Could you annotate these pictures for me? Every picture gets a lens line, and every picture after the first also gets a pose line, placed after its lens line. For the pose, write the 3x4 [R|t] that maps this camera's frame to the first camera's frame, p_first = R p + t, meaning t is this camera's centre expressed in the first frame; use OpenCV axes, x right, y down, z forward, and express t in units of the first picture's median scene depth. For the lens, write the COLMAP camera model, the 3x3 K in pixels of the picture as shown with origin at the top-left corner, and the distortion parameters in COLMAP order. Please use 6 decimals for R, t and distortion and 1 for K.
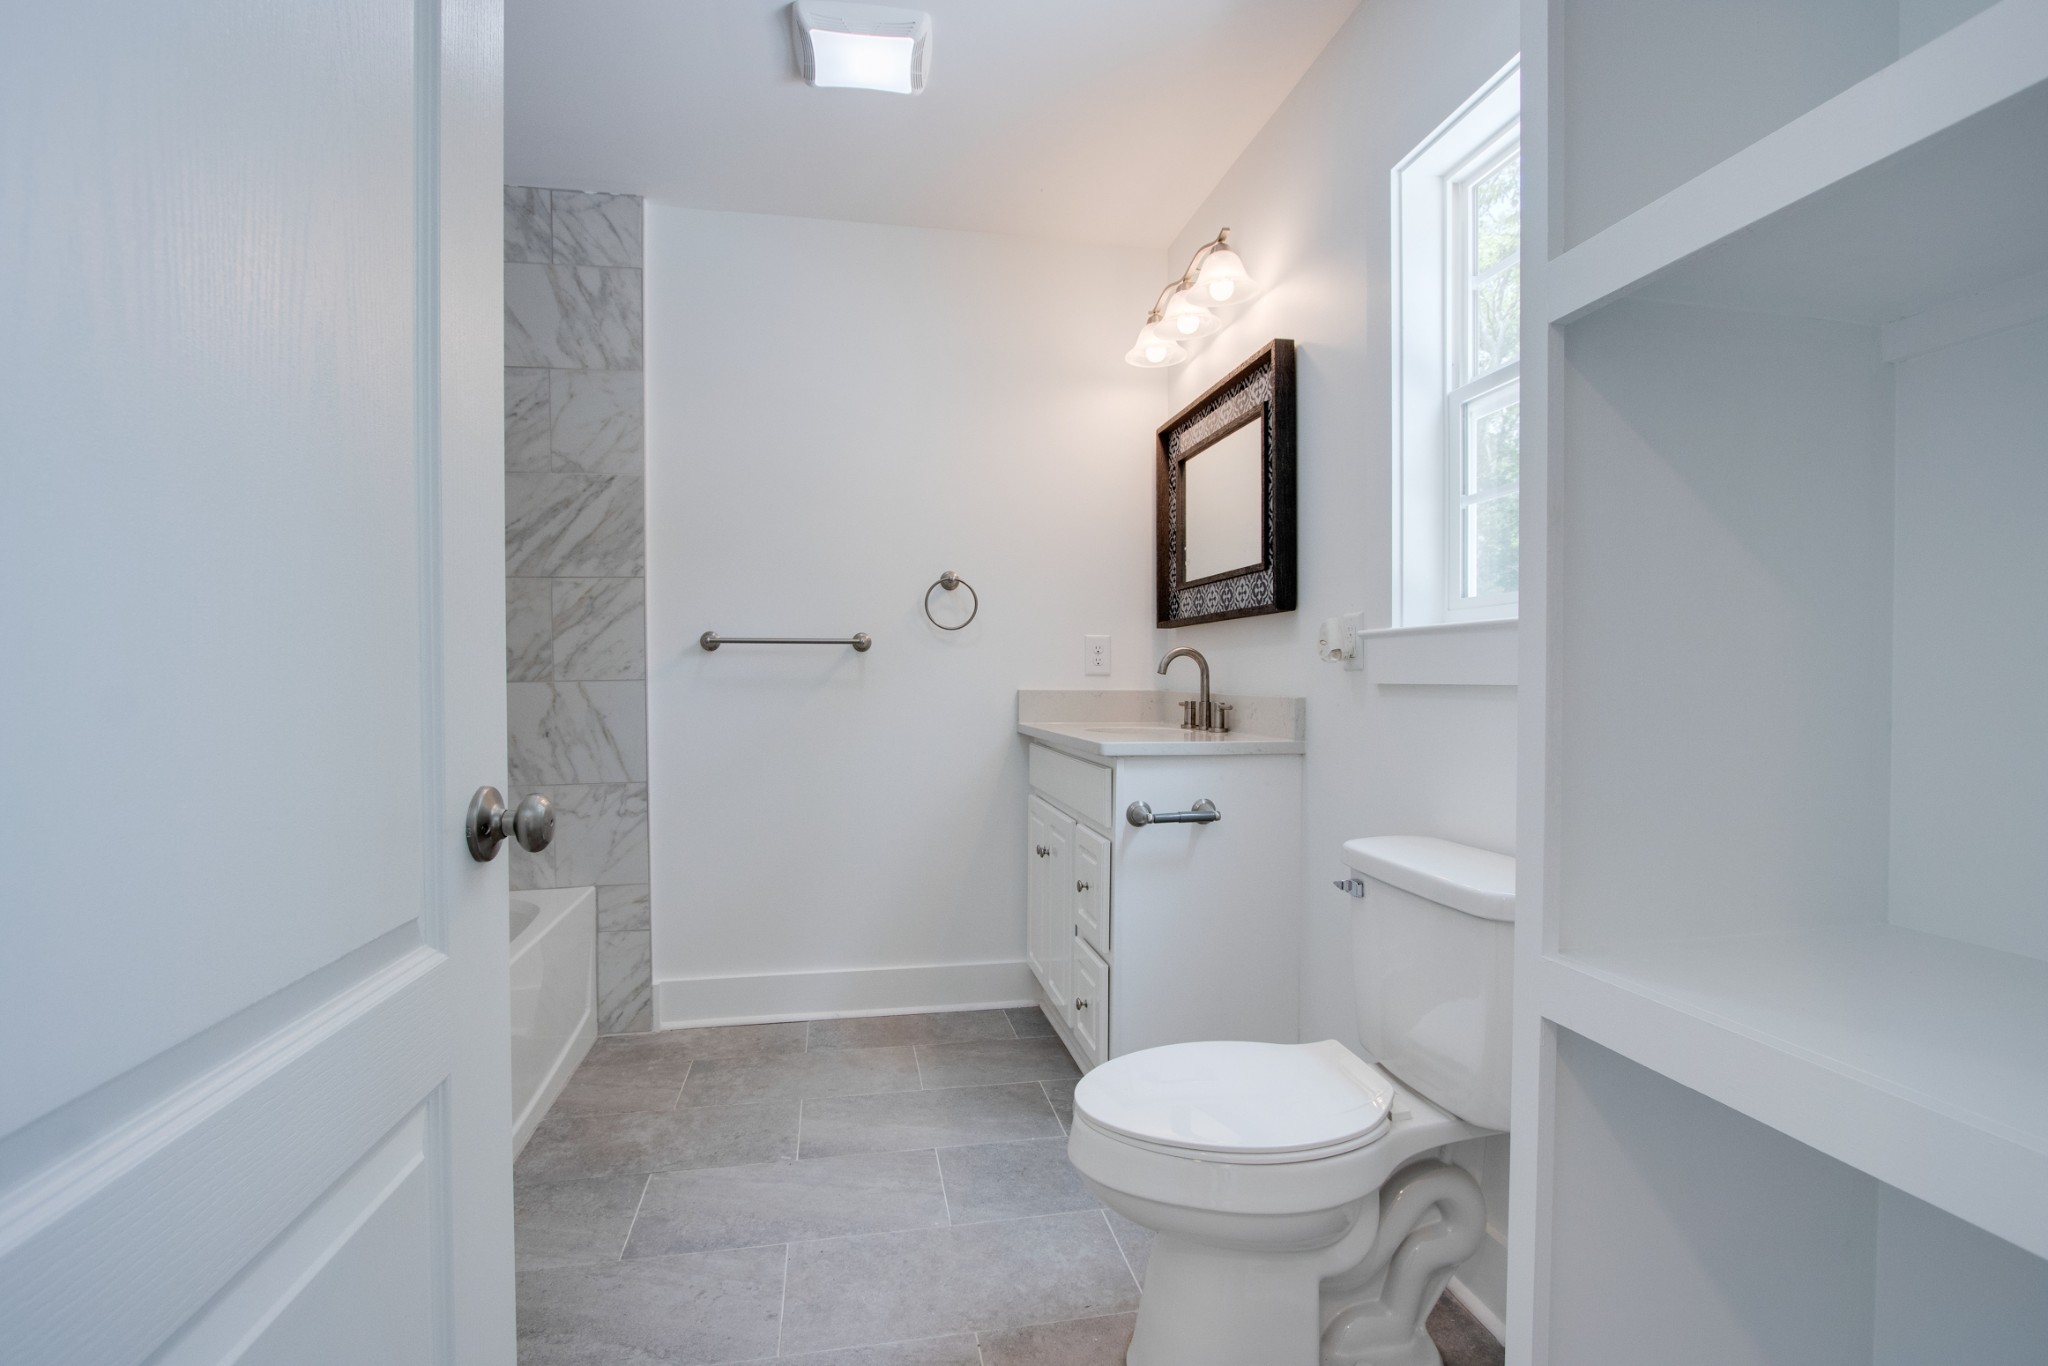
lens RADIAL K [[952.8, 0, 1022.6], [0, 952.8, 694.8], [0, 0, 1]] dist [-0.017553, 0.001612]
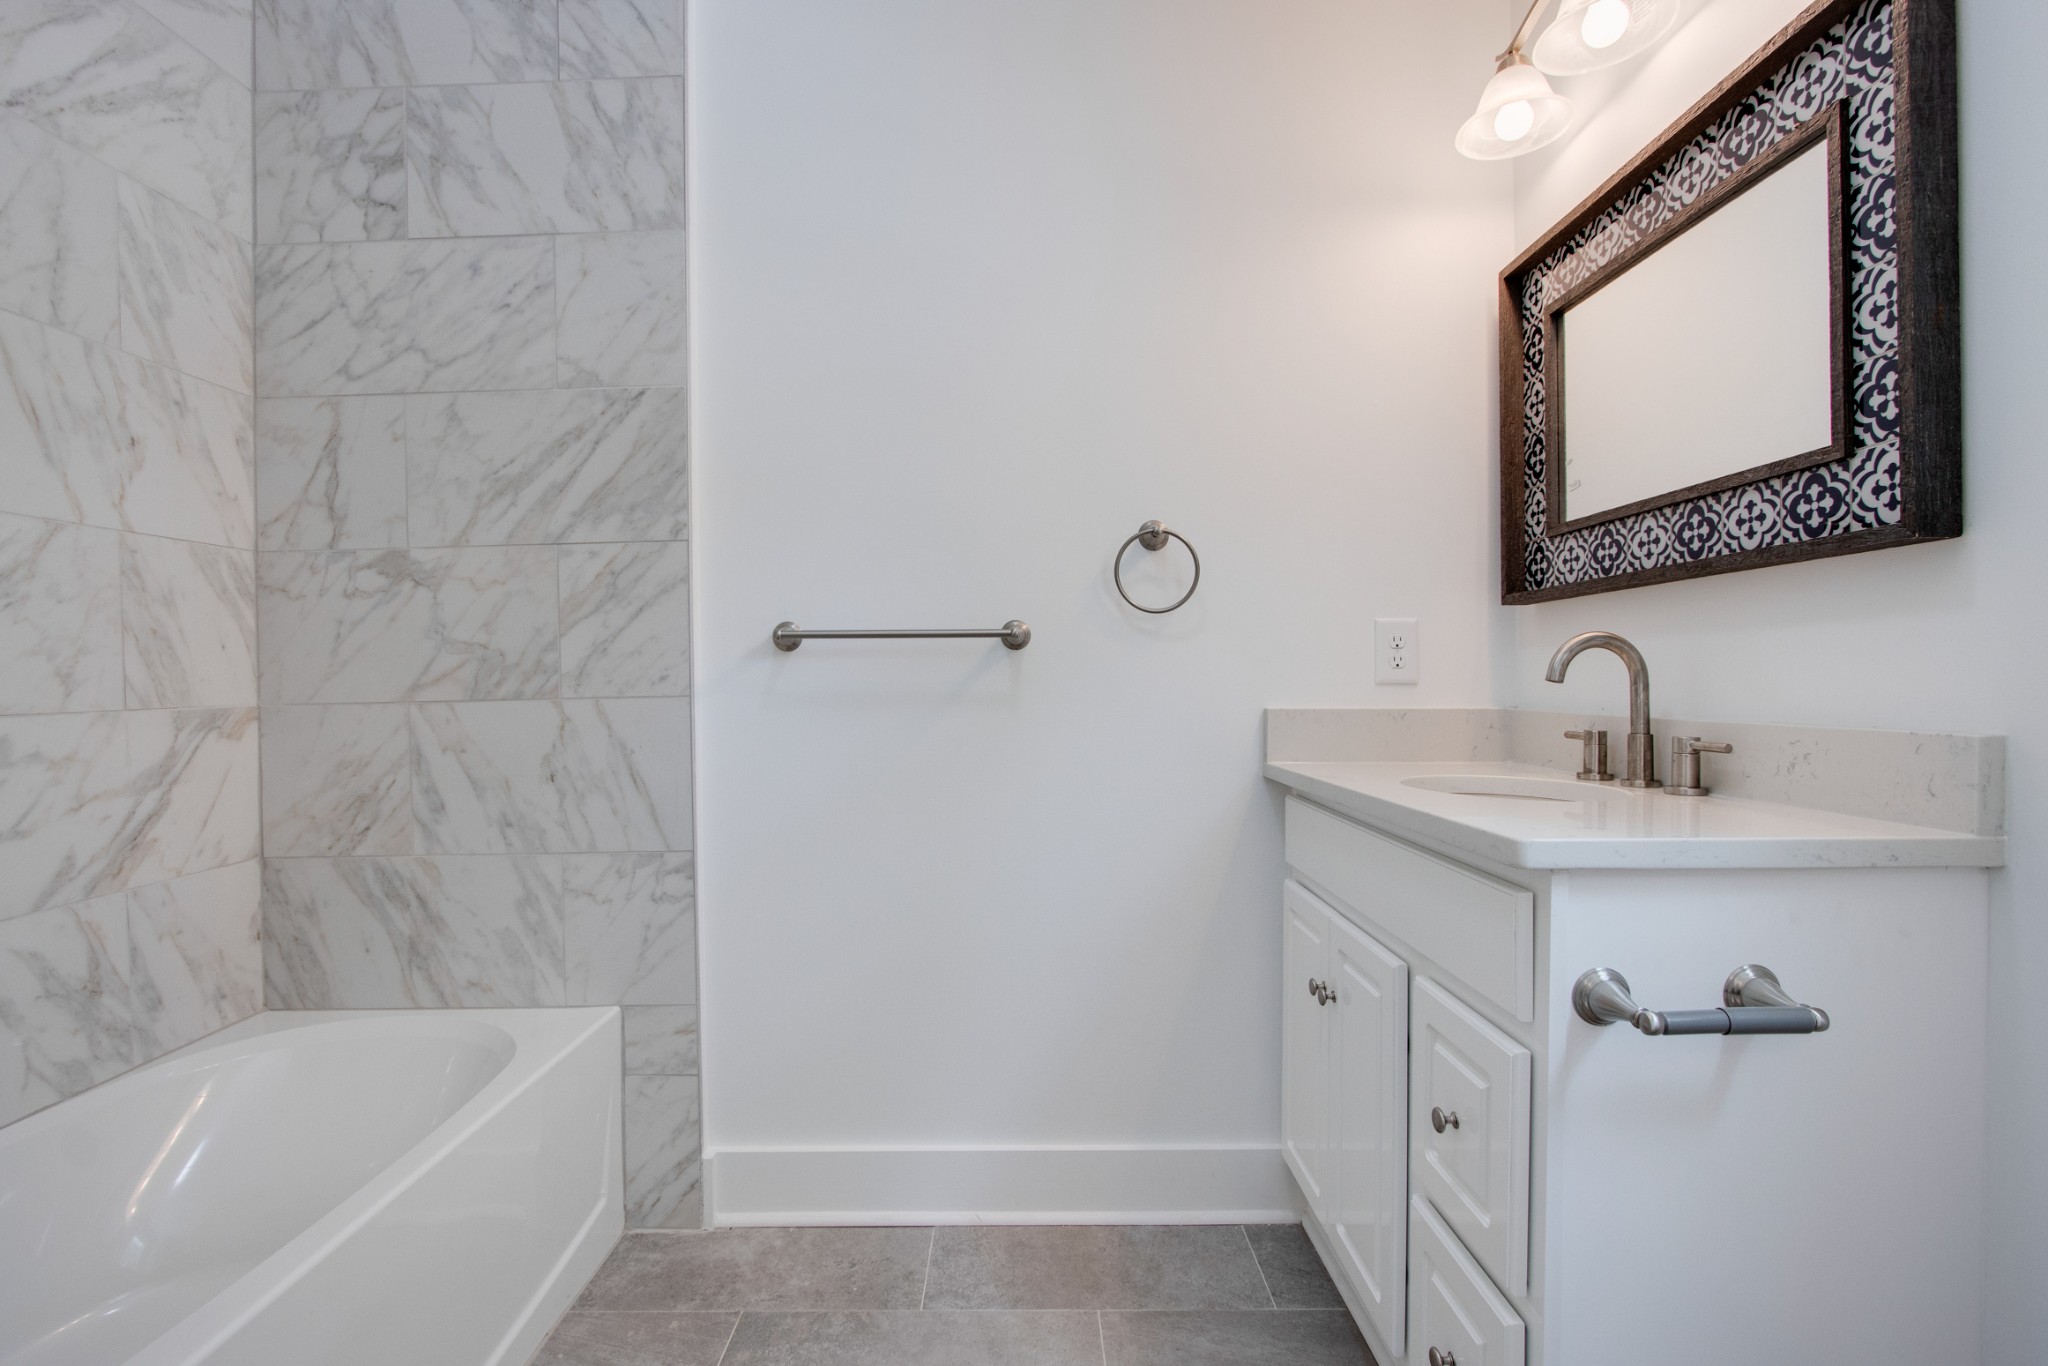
lens RADIAL K [[952.8, 0, 1019.2], [0, 952.8, 691.9], [0, 0, 1]] dist [-0.017553, 0.001612]
pose [[0.981598, -0.004870, -0.190896, -0.046323], [0.002943, 0.999942, -0.010379, -0.010971], [0.190935, 0.009627, 0.981555, 0.389603]]
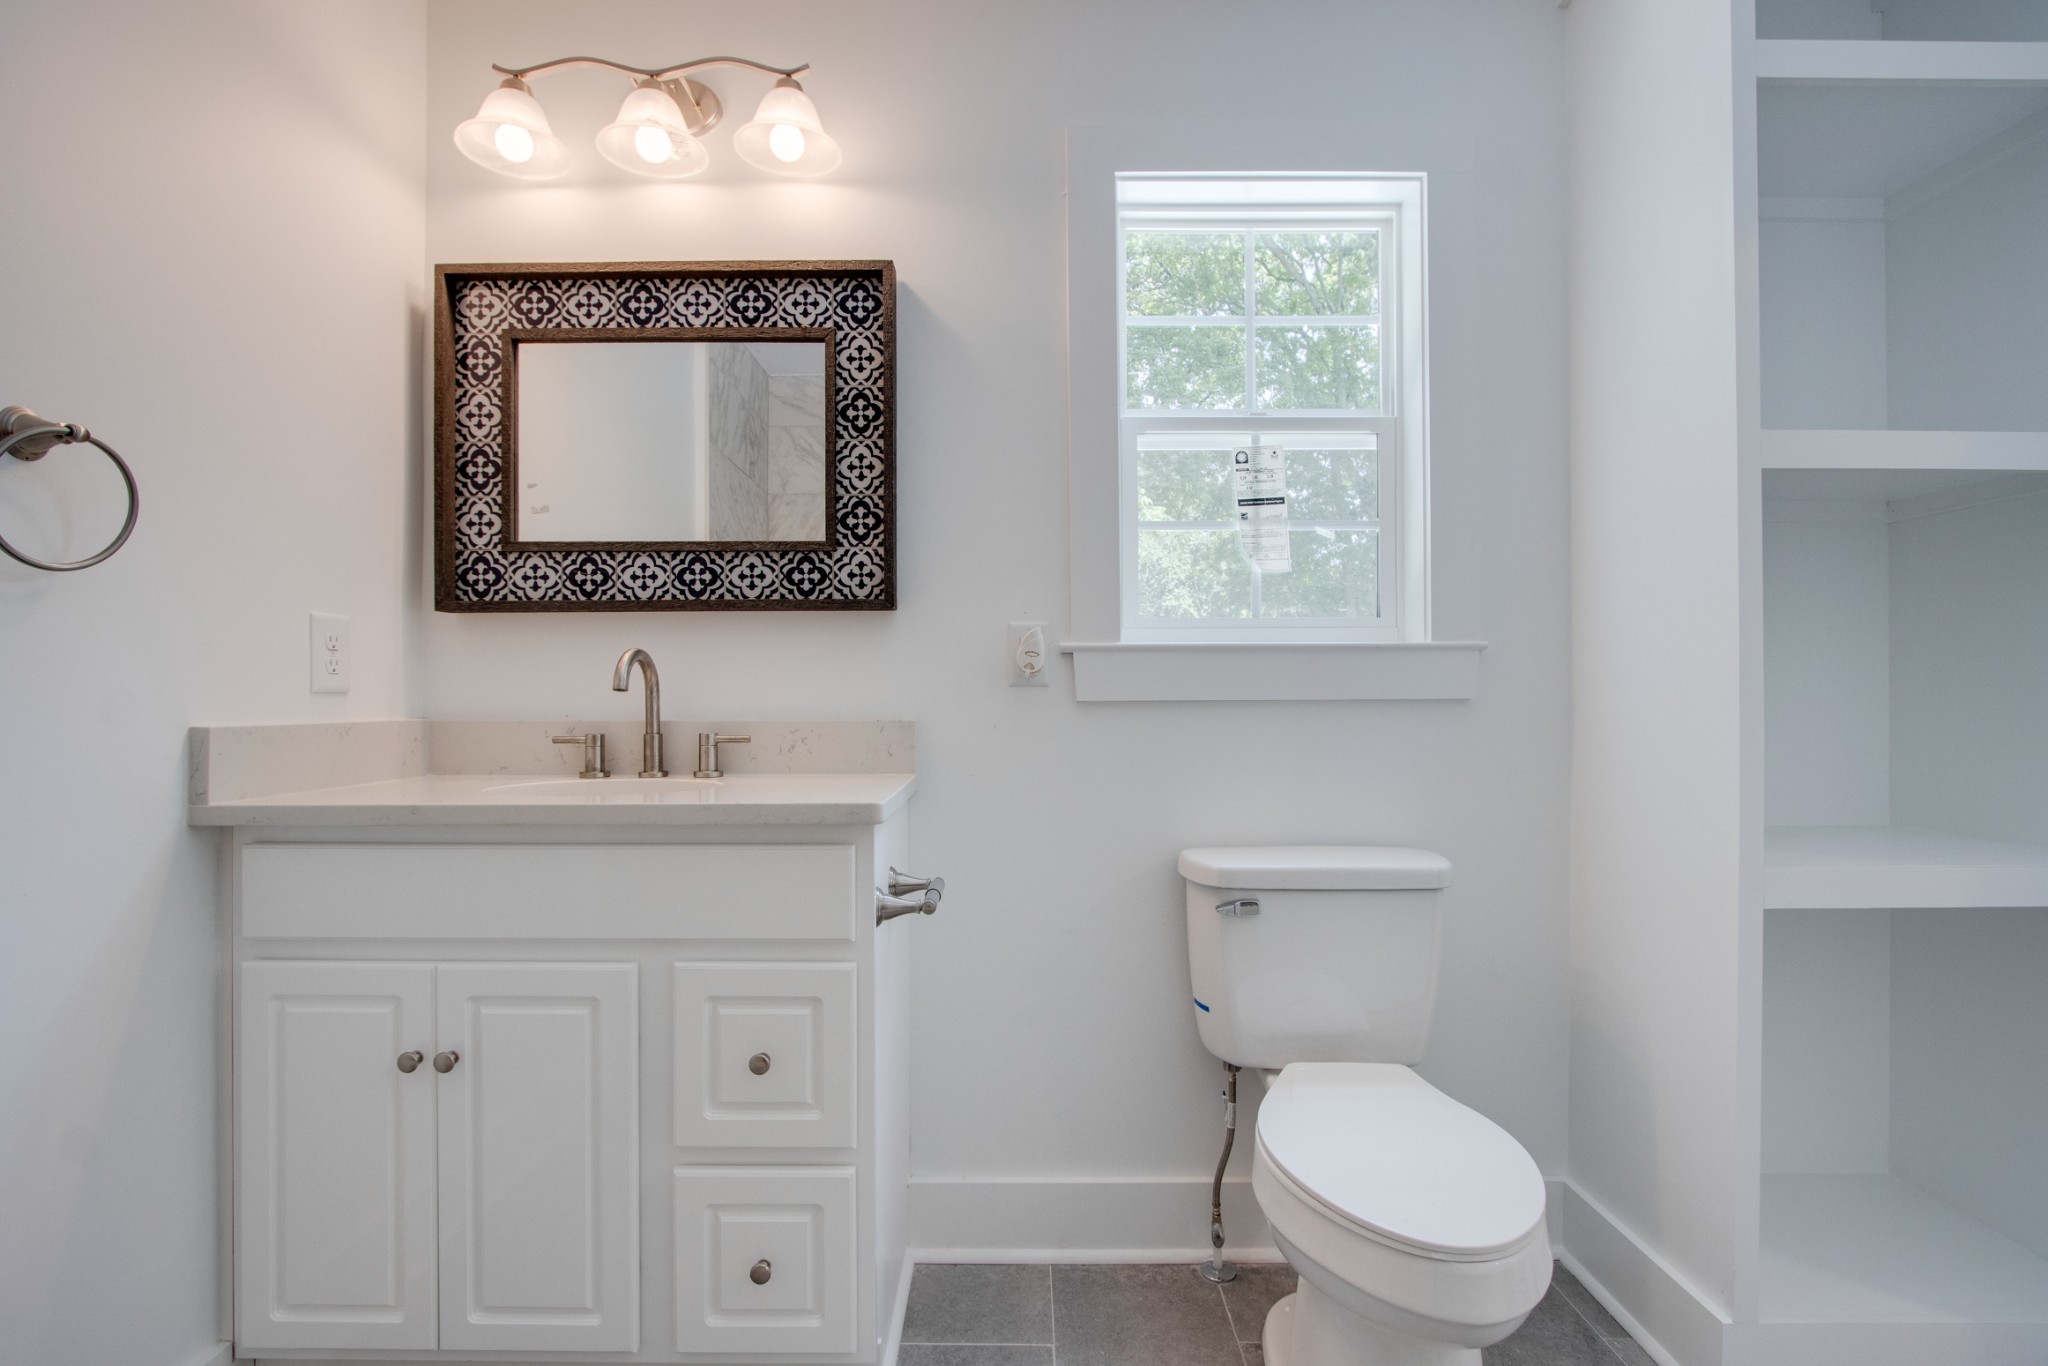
lens RADIAL K [[952.8, 0, 1021.8], [0, 952.8, 686.7], [0, 0, 1]] dist [-0.017553, 0.001612]
pose [[0.189130, 0.003014, 0.981947, -0.377577], [0.021704, 0.999738, -0.007249, -0.013519], [-0.981712, 0.022683, 0.189016, 0.593319]]
